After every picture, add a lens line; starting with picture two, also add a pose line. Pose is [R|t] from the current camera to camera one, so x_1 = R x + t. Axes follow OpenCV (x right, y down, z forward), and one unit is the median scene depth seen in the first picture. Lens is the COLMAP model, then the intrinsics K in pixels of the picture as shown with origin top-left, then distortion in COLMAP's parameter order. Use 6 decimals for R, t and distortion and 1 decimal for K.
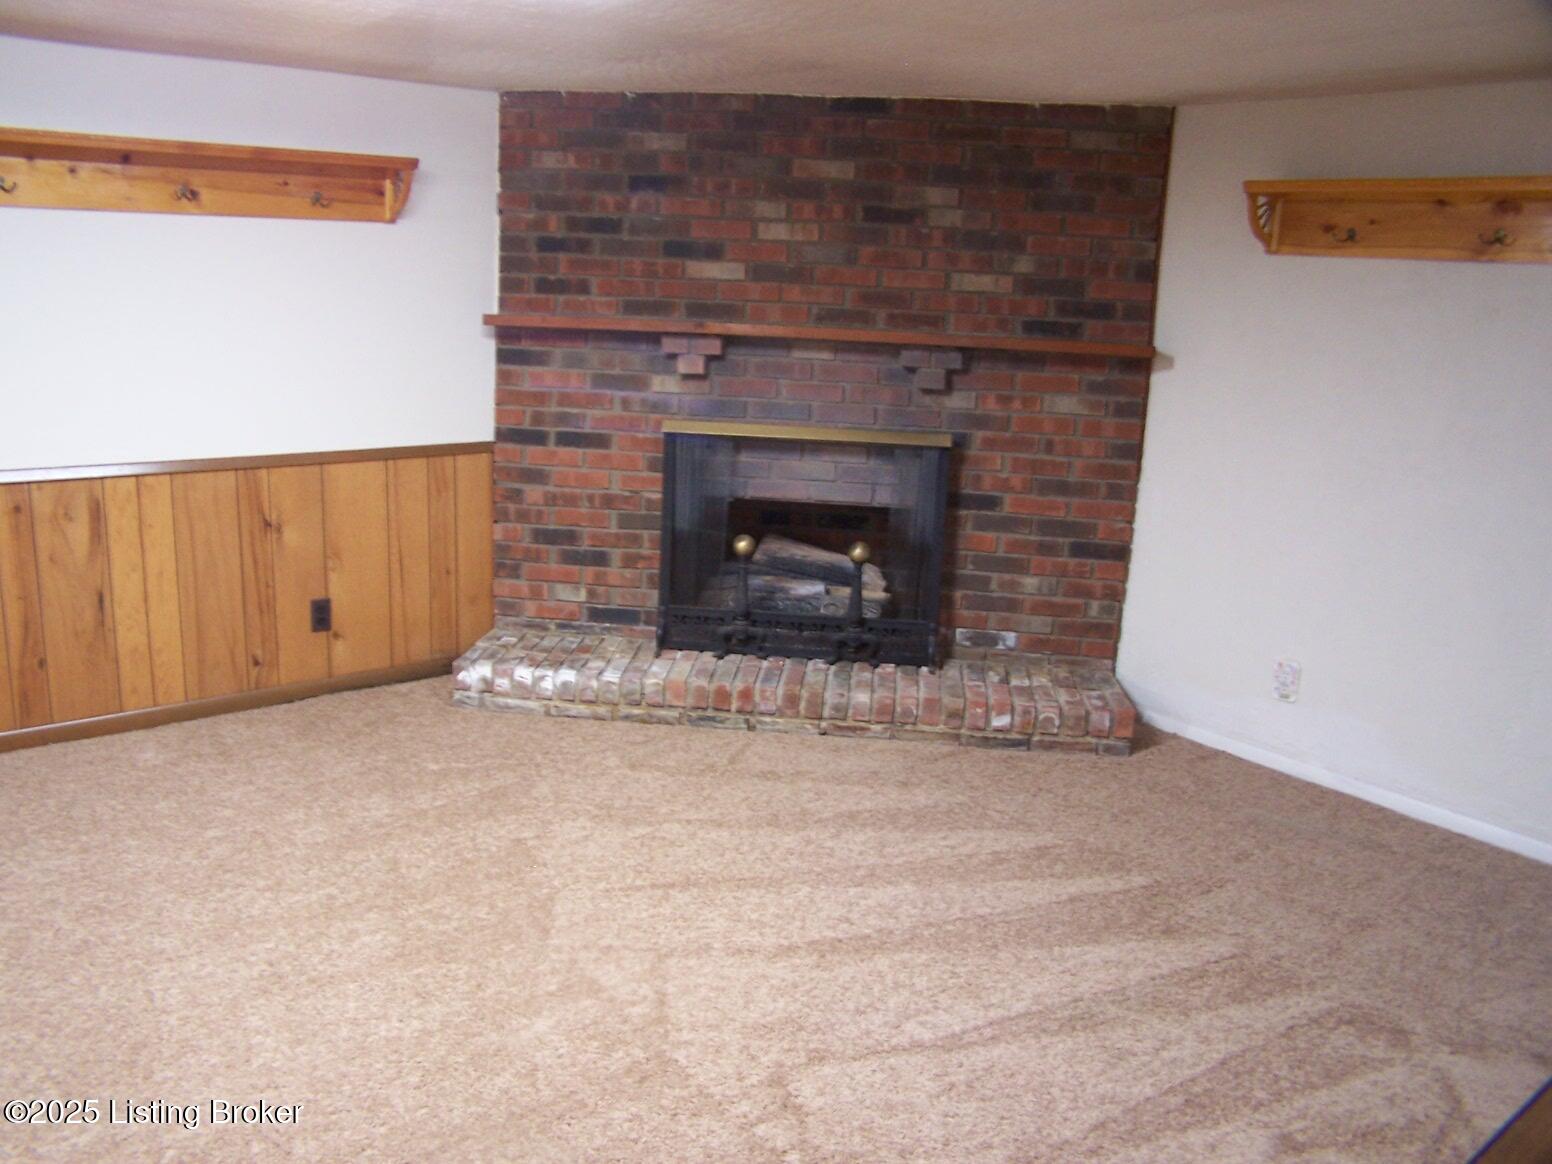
lens RADIAL K [[1279.1, 0, 776.0], [0, 1279.1, 582.0], [0, 0, 1]] dist [-0.128774, 0.099592]
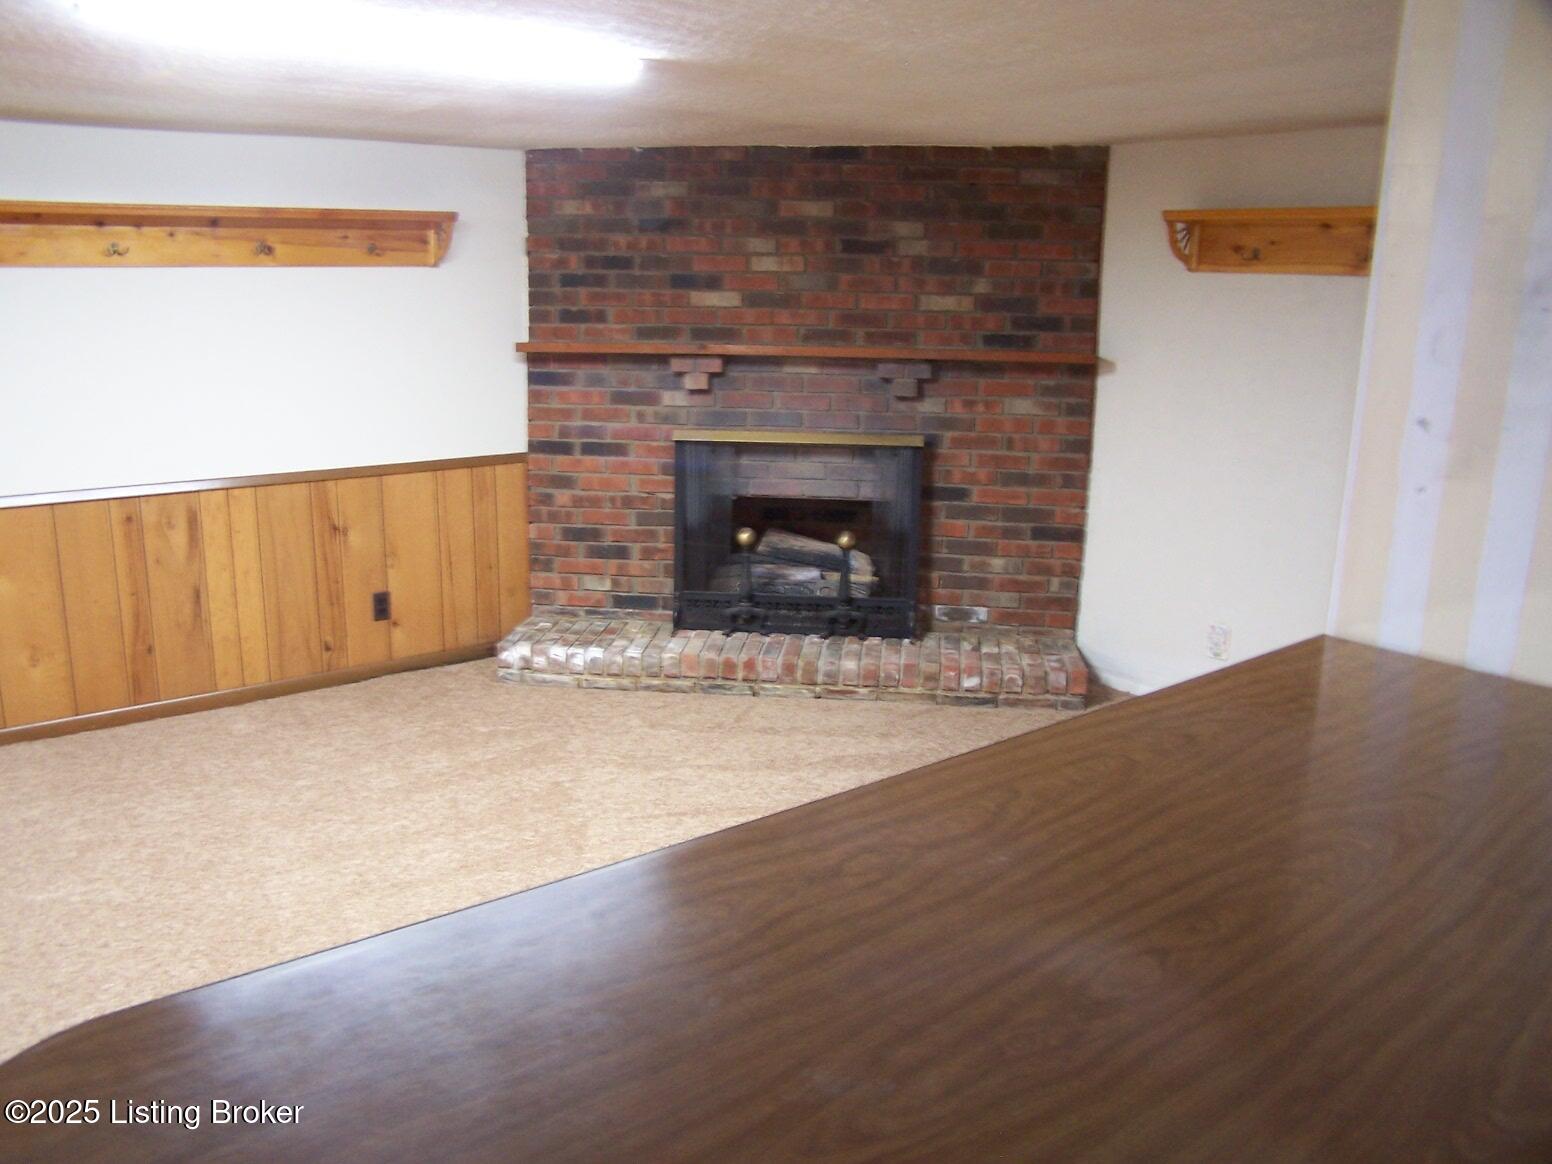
lens RADIAL K [[1279.1, 0, 776.0], [0, 1279.1, 582.0], [0, 0, 1]] dist [-0.128774, 0.099592]
pose [[0.999431, -0.024816, -0.022849, 0.028321], [0.024651, 0.999668, -0.007472, 0.022114], [0.023027, 0.006904, 0.999711, -0.155245]]
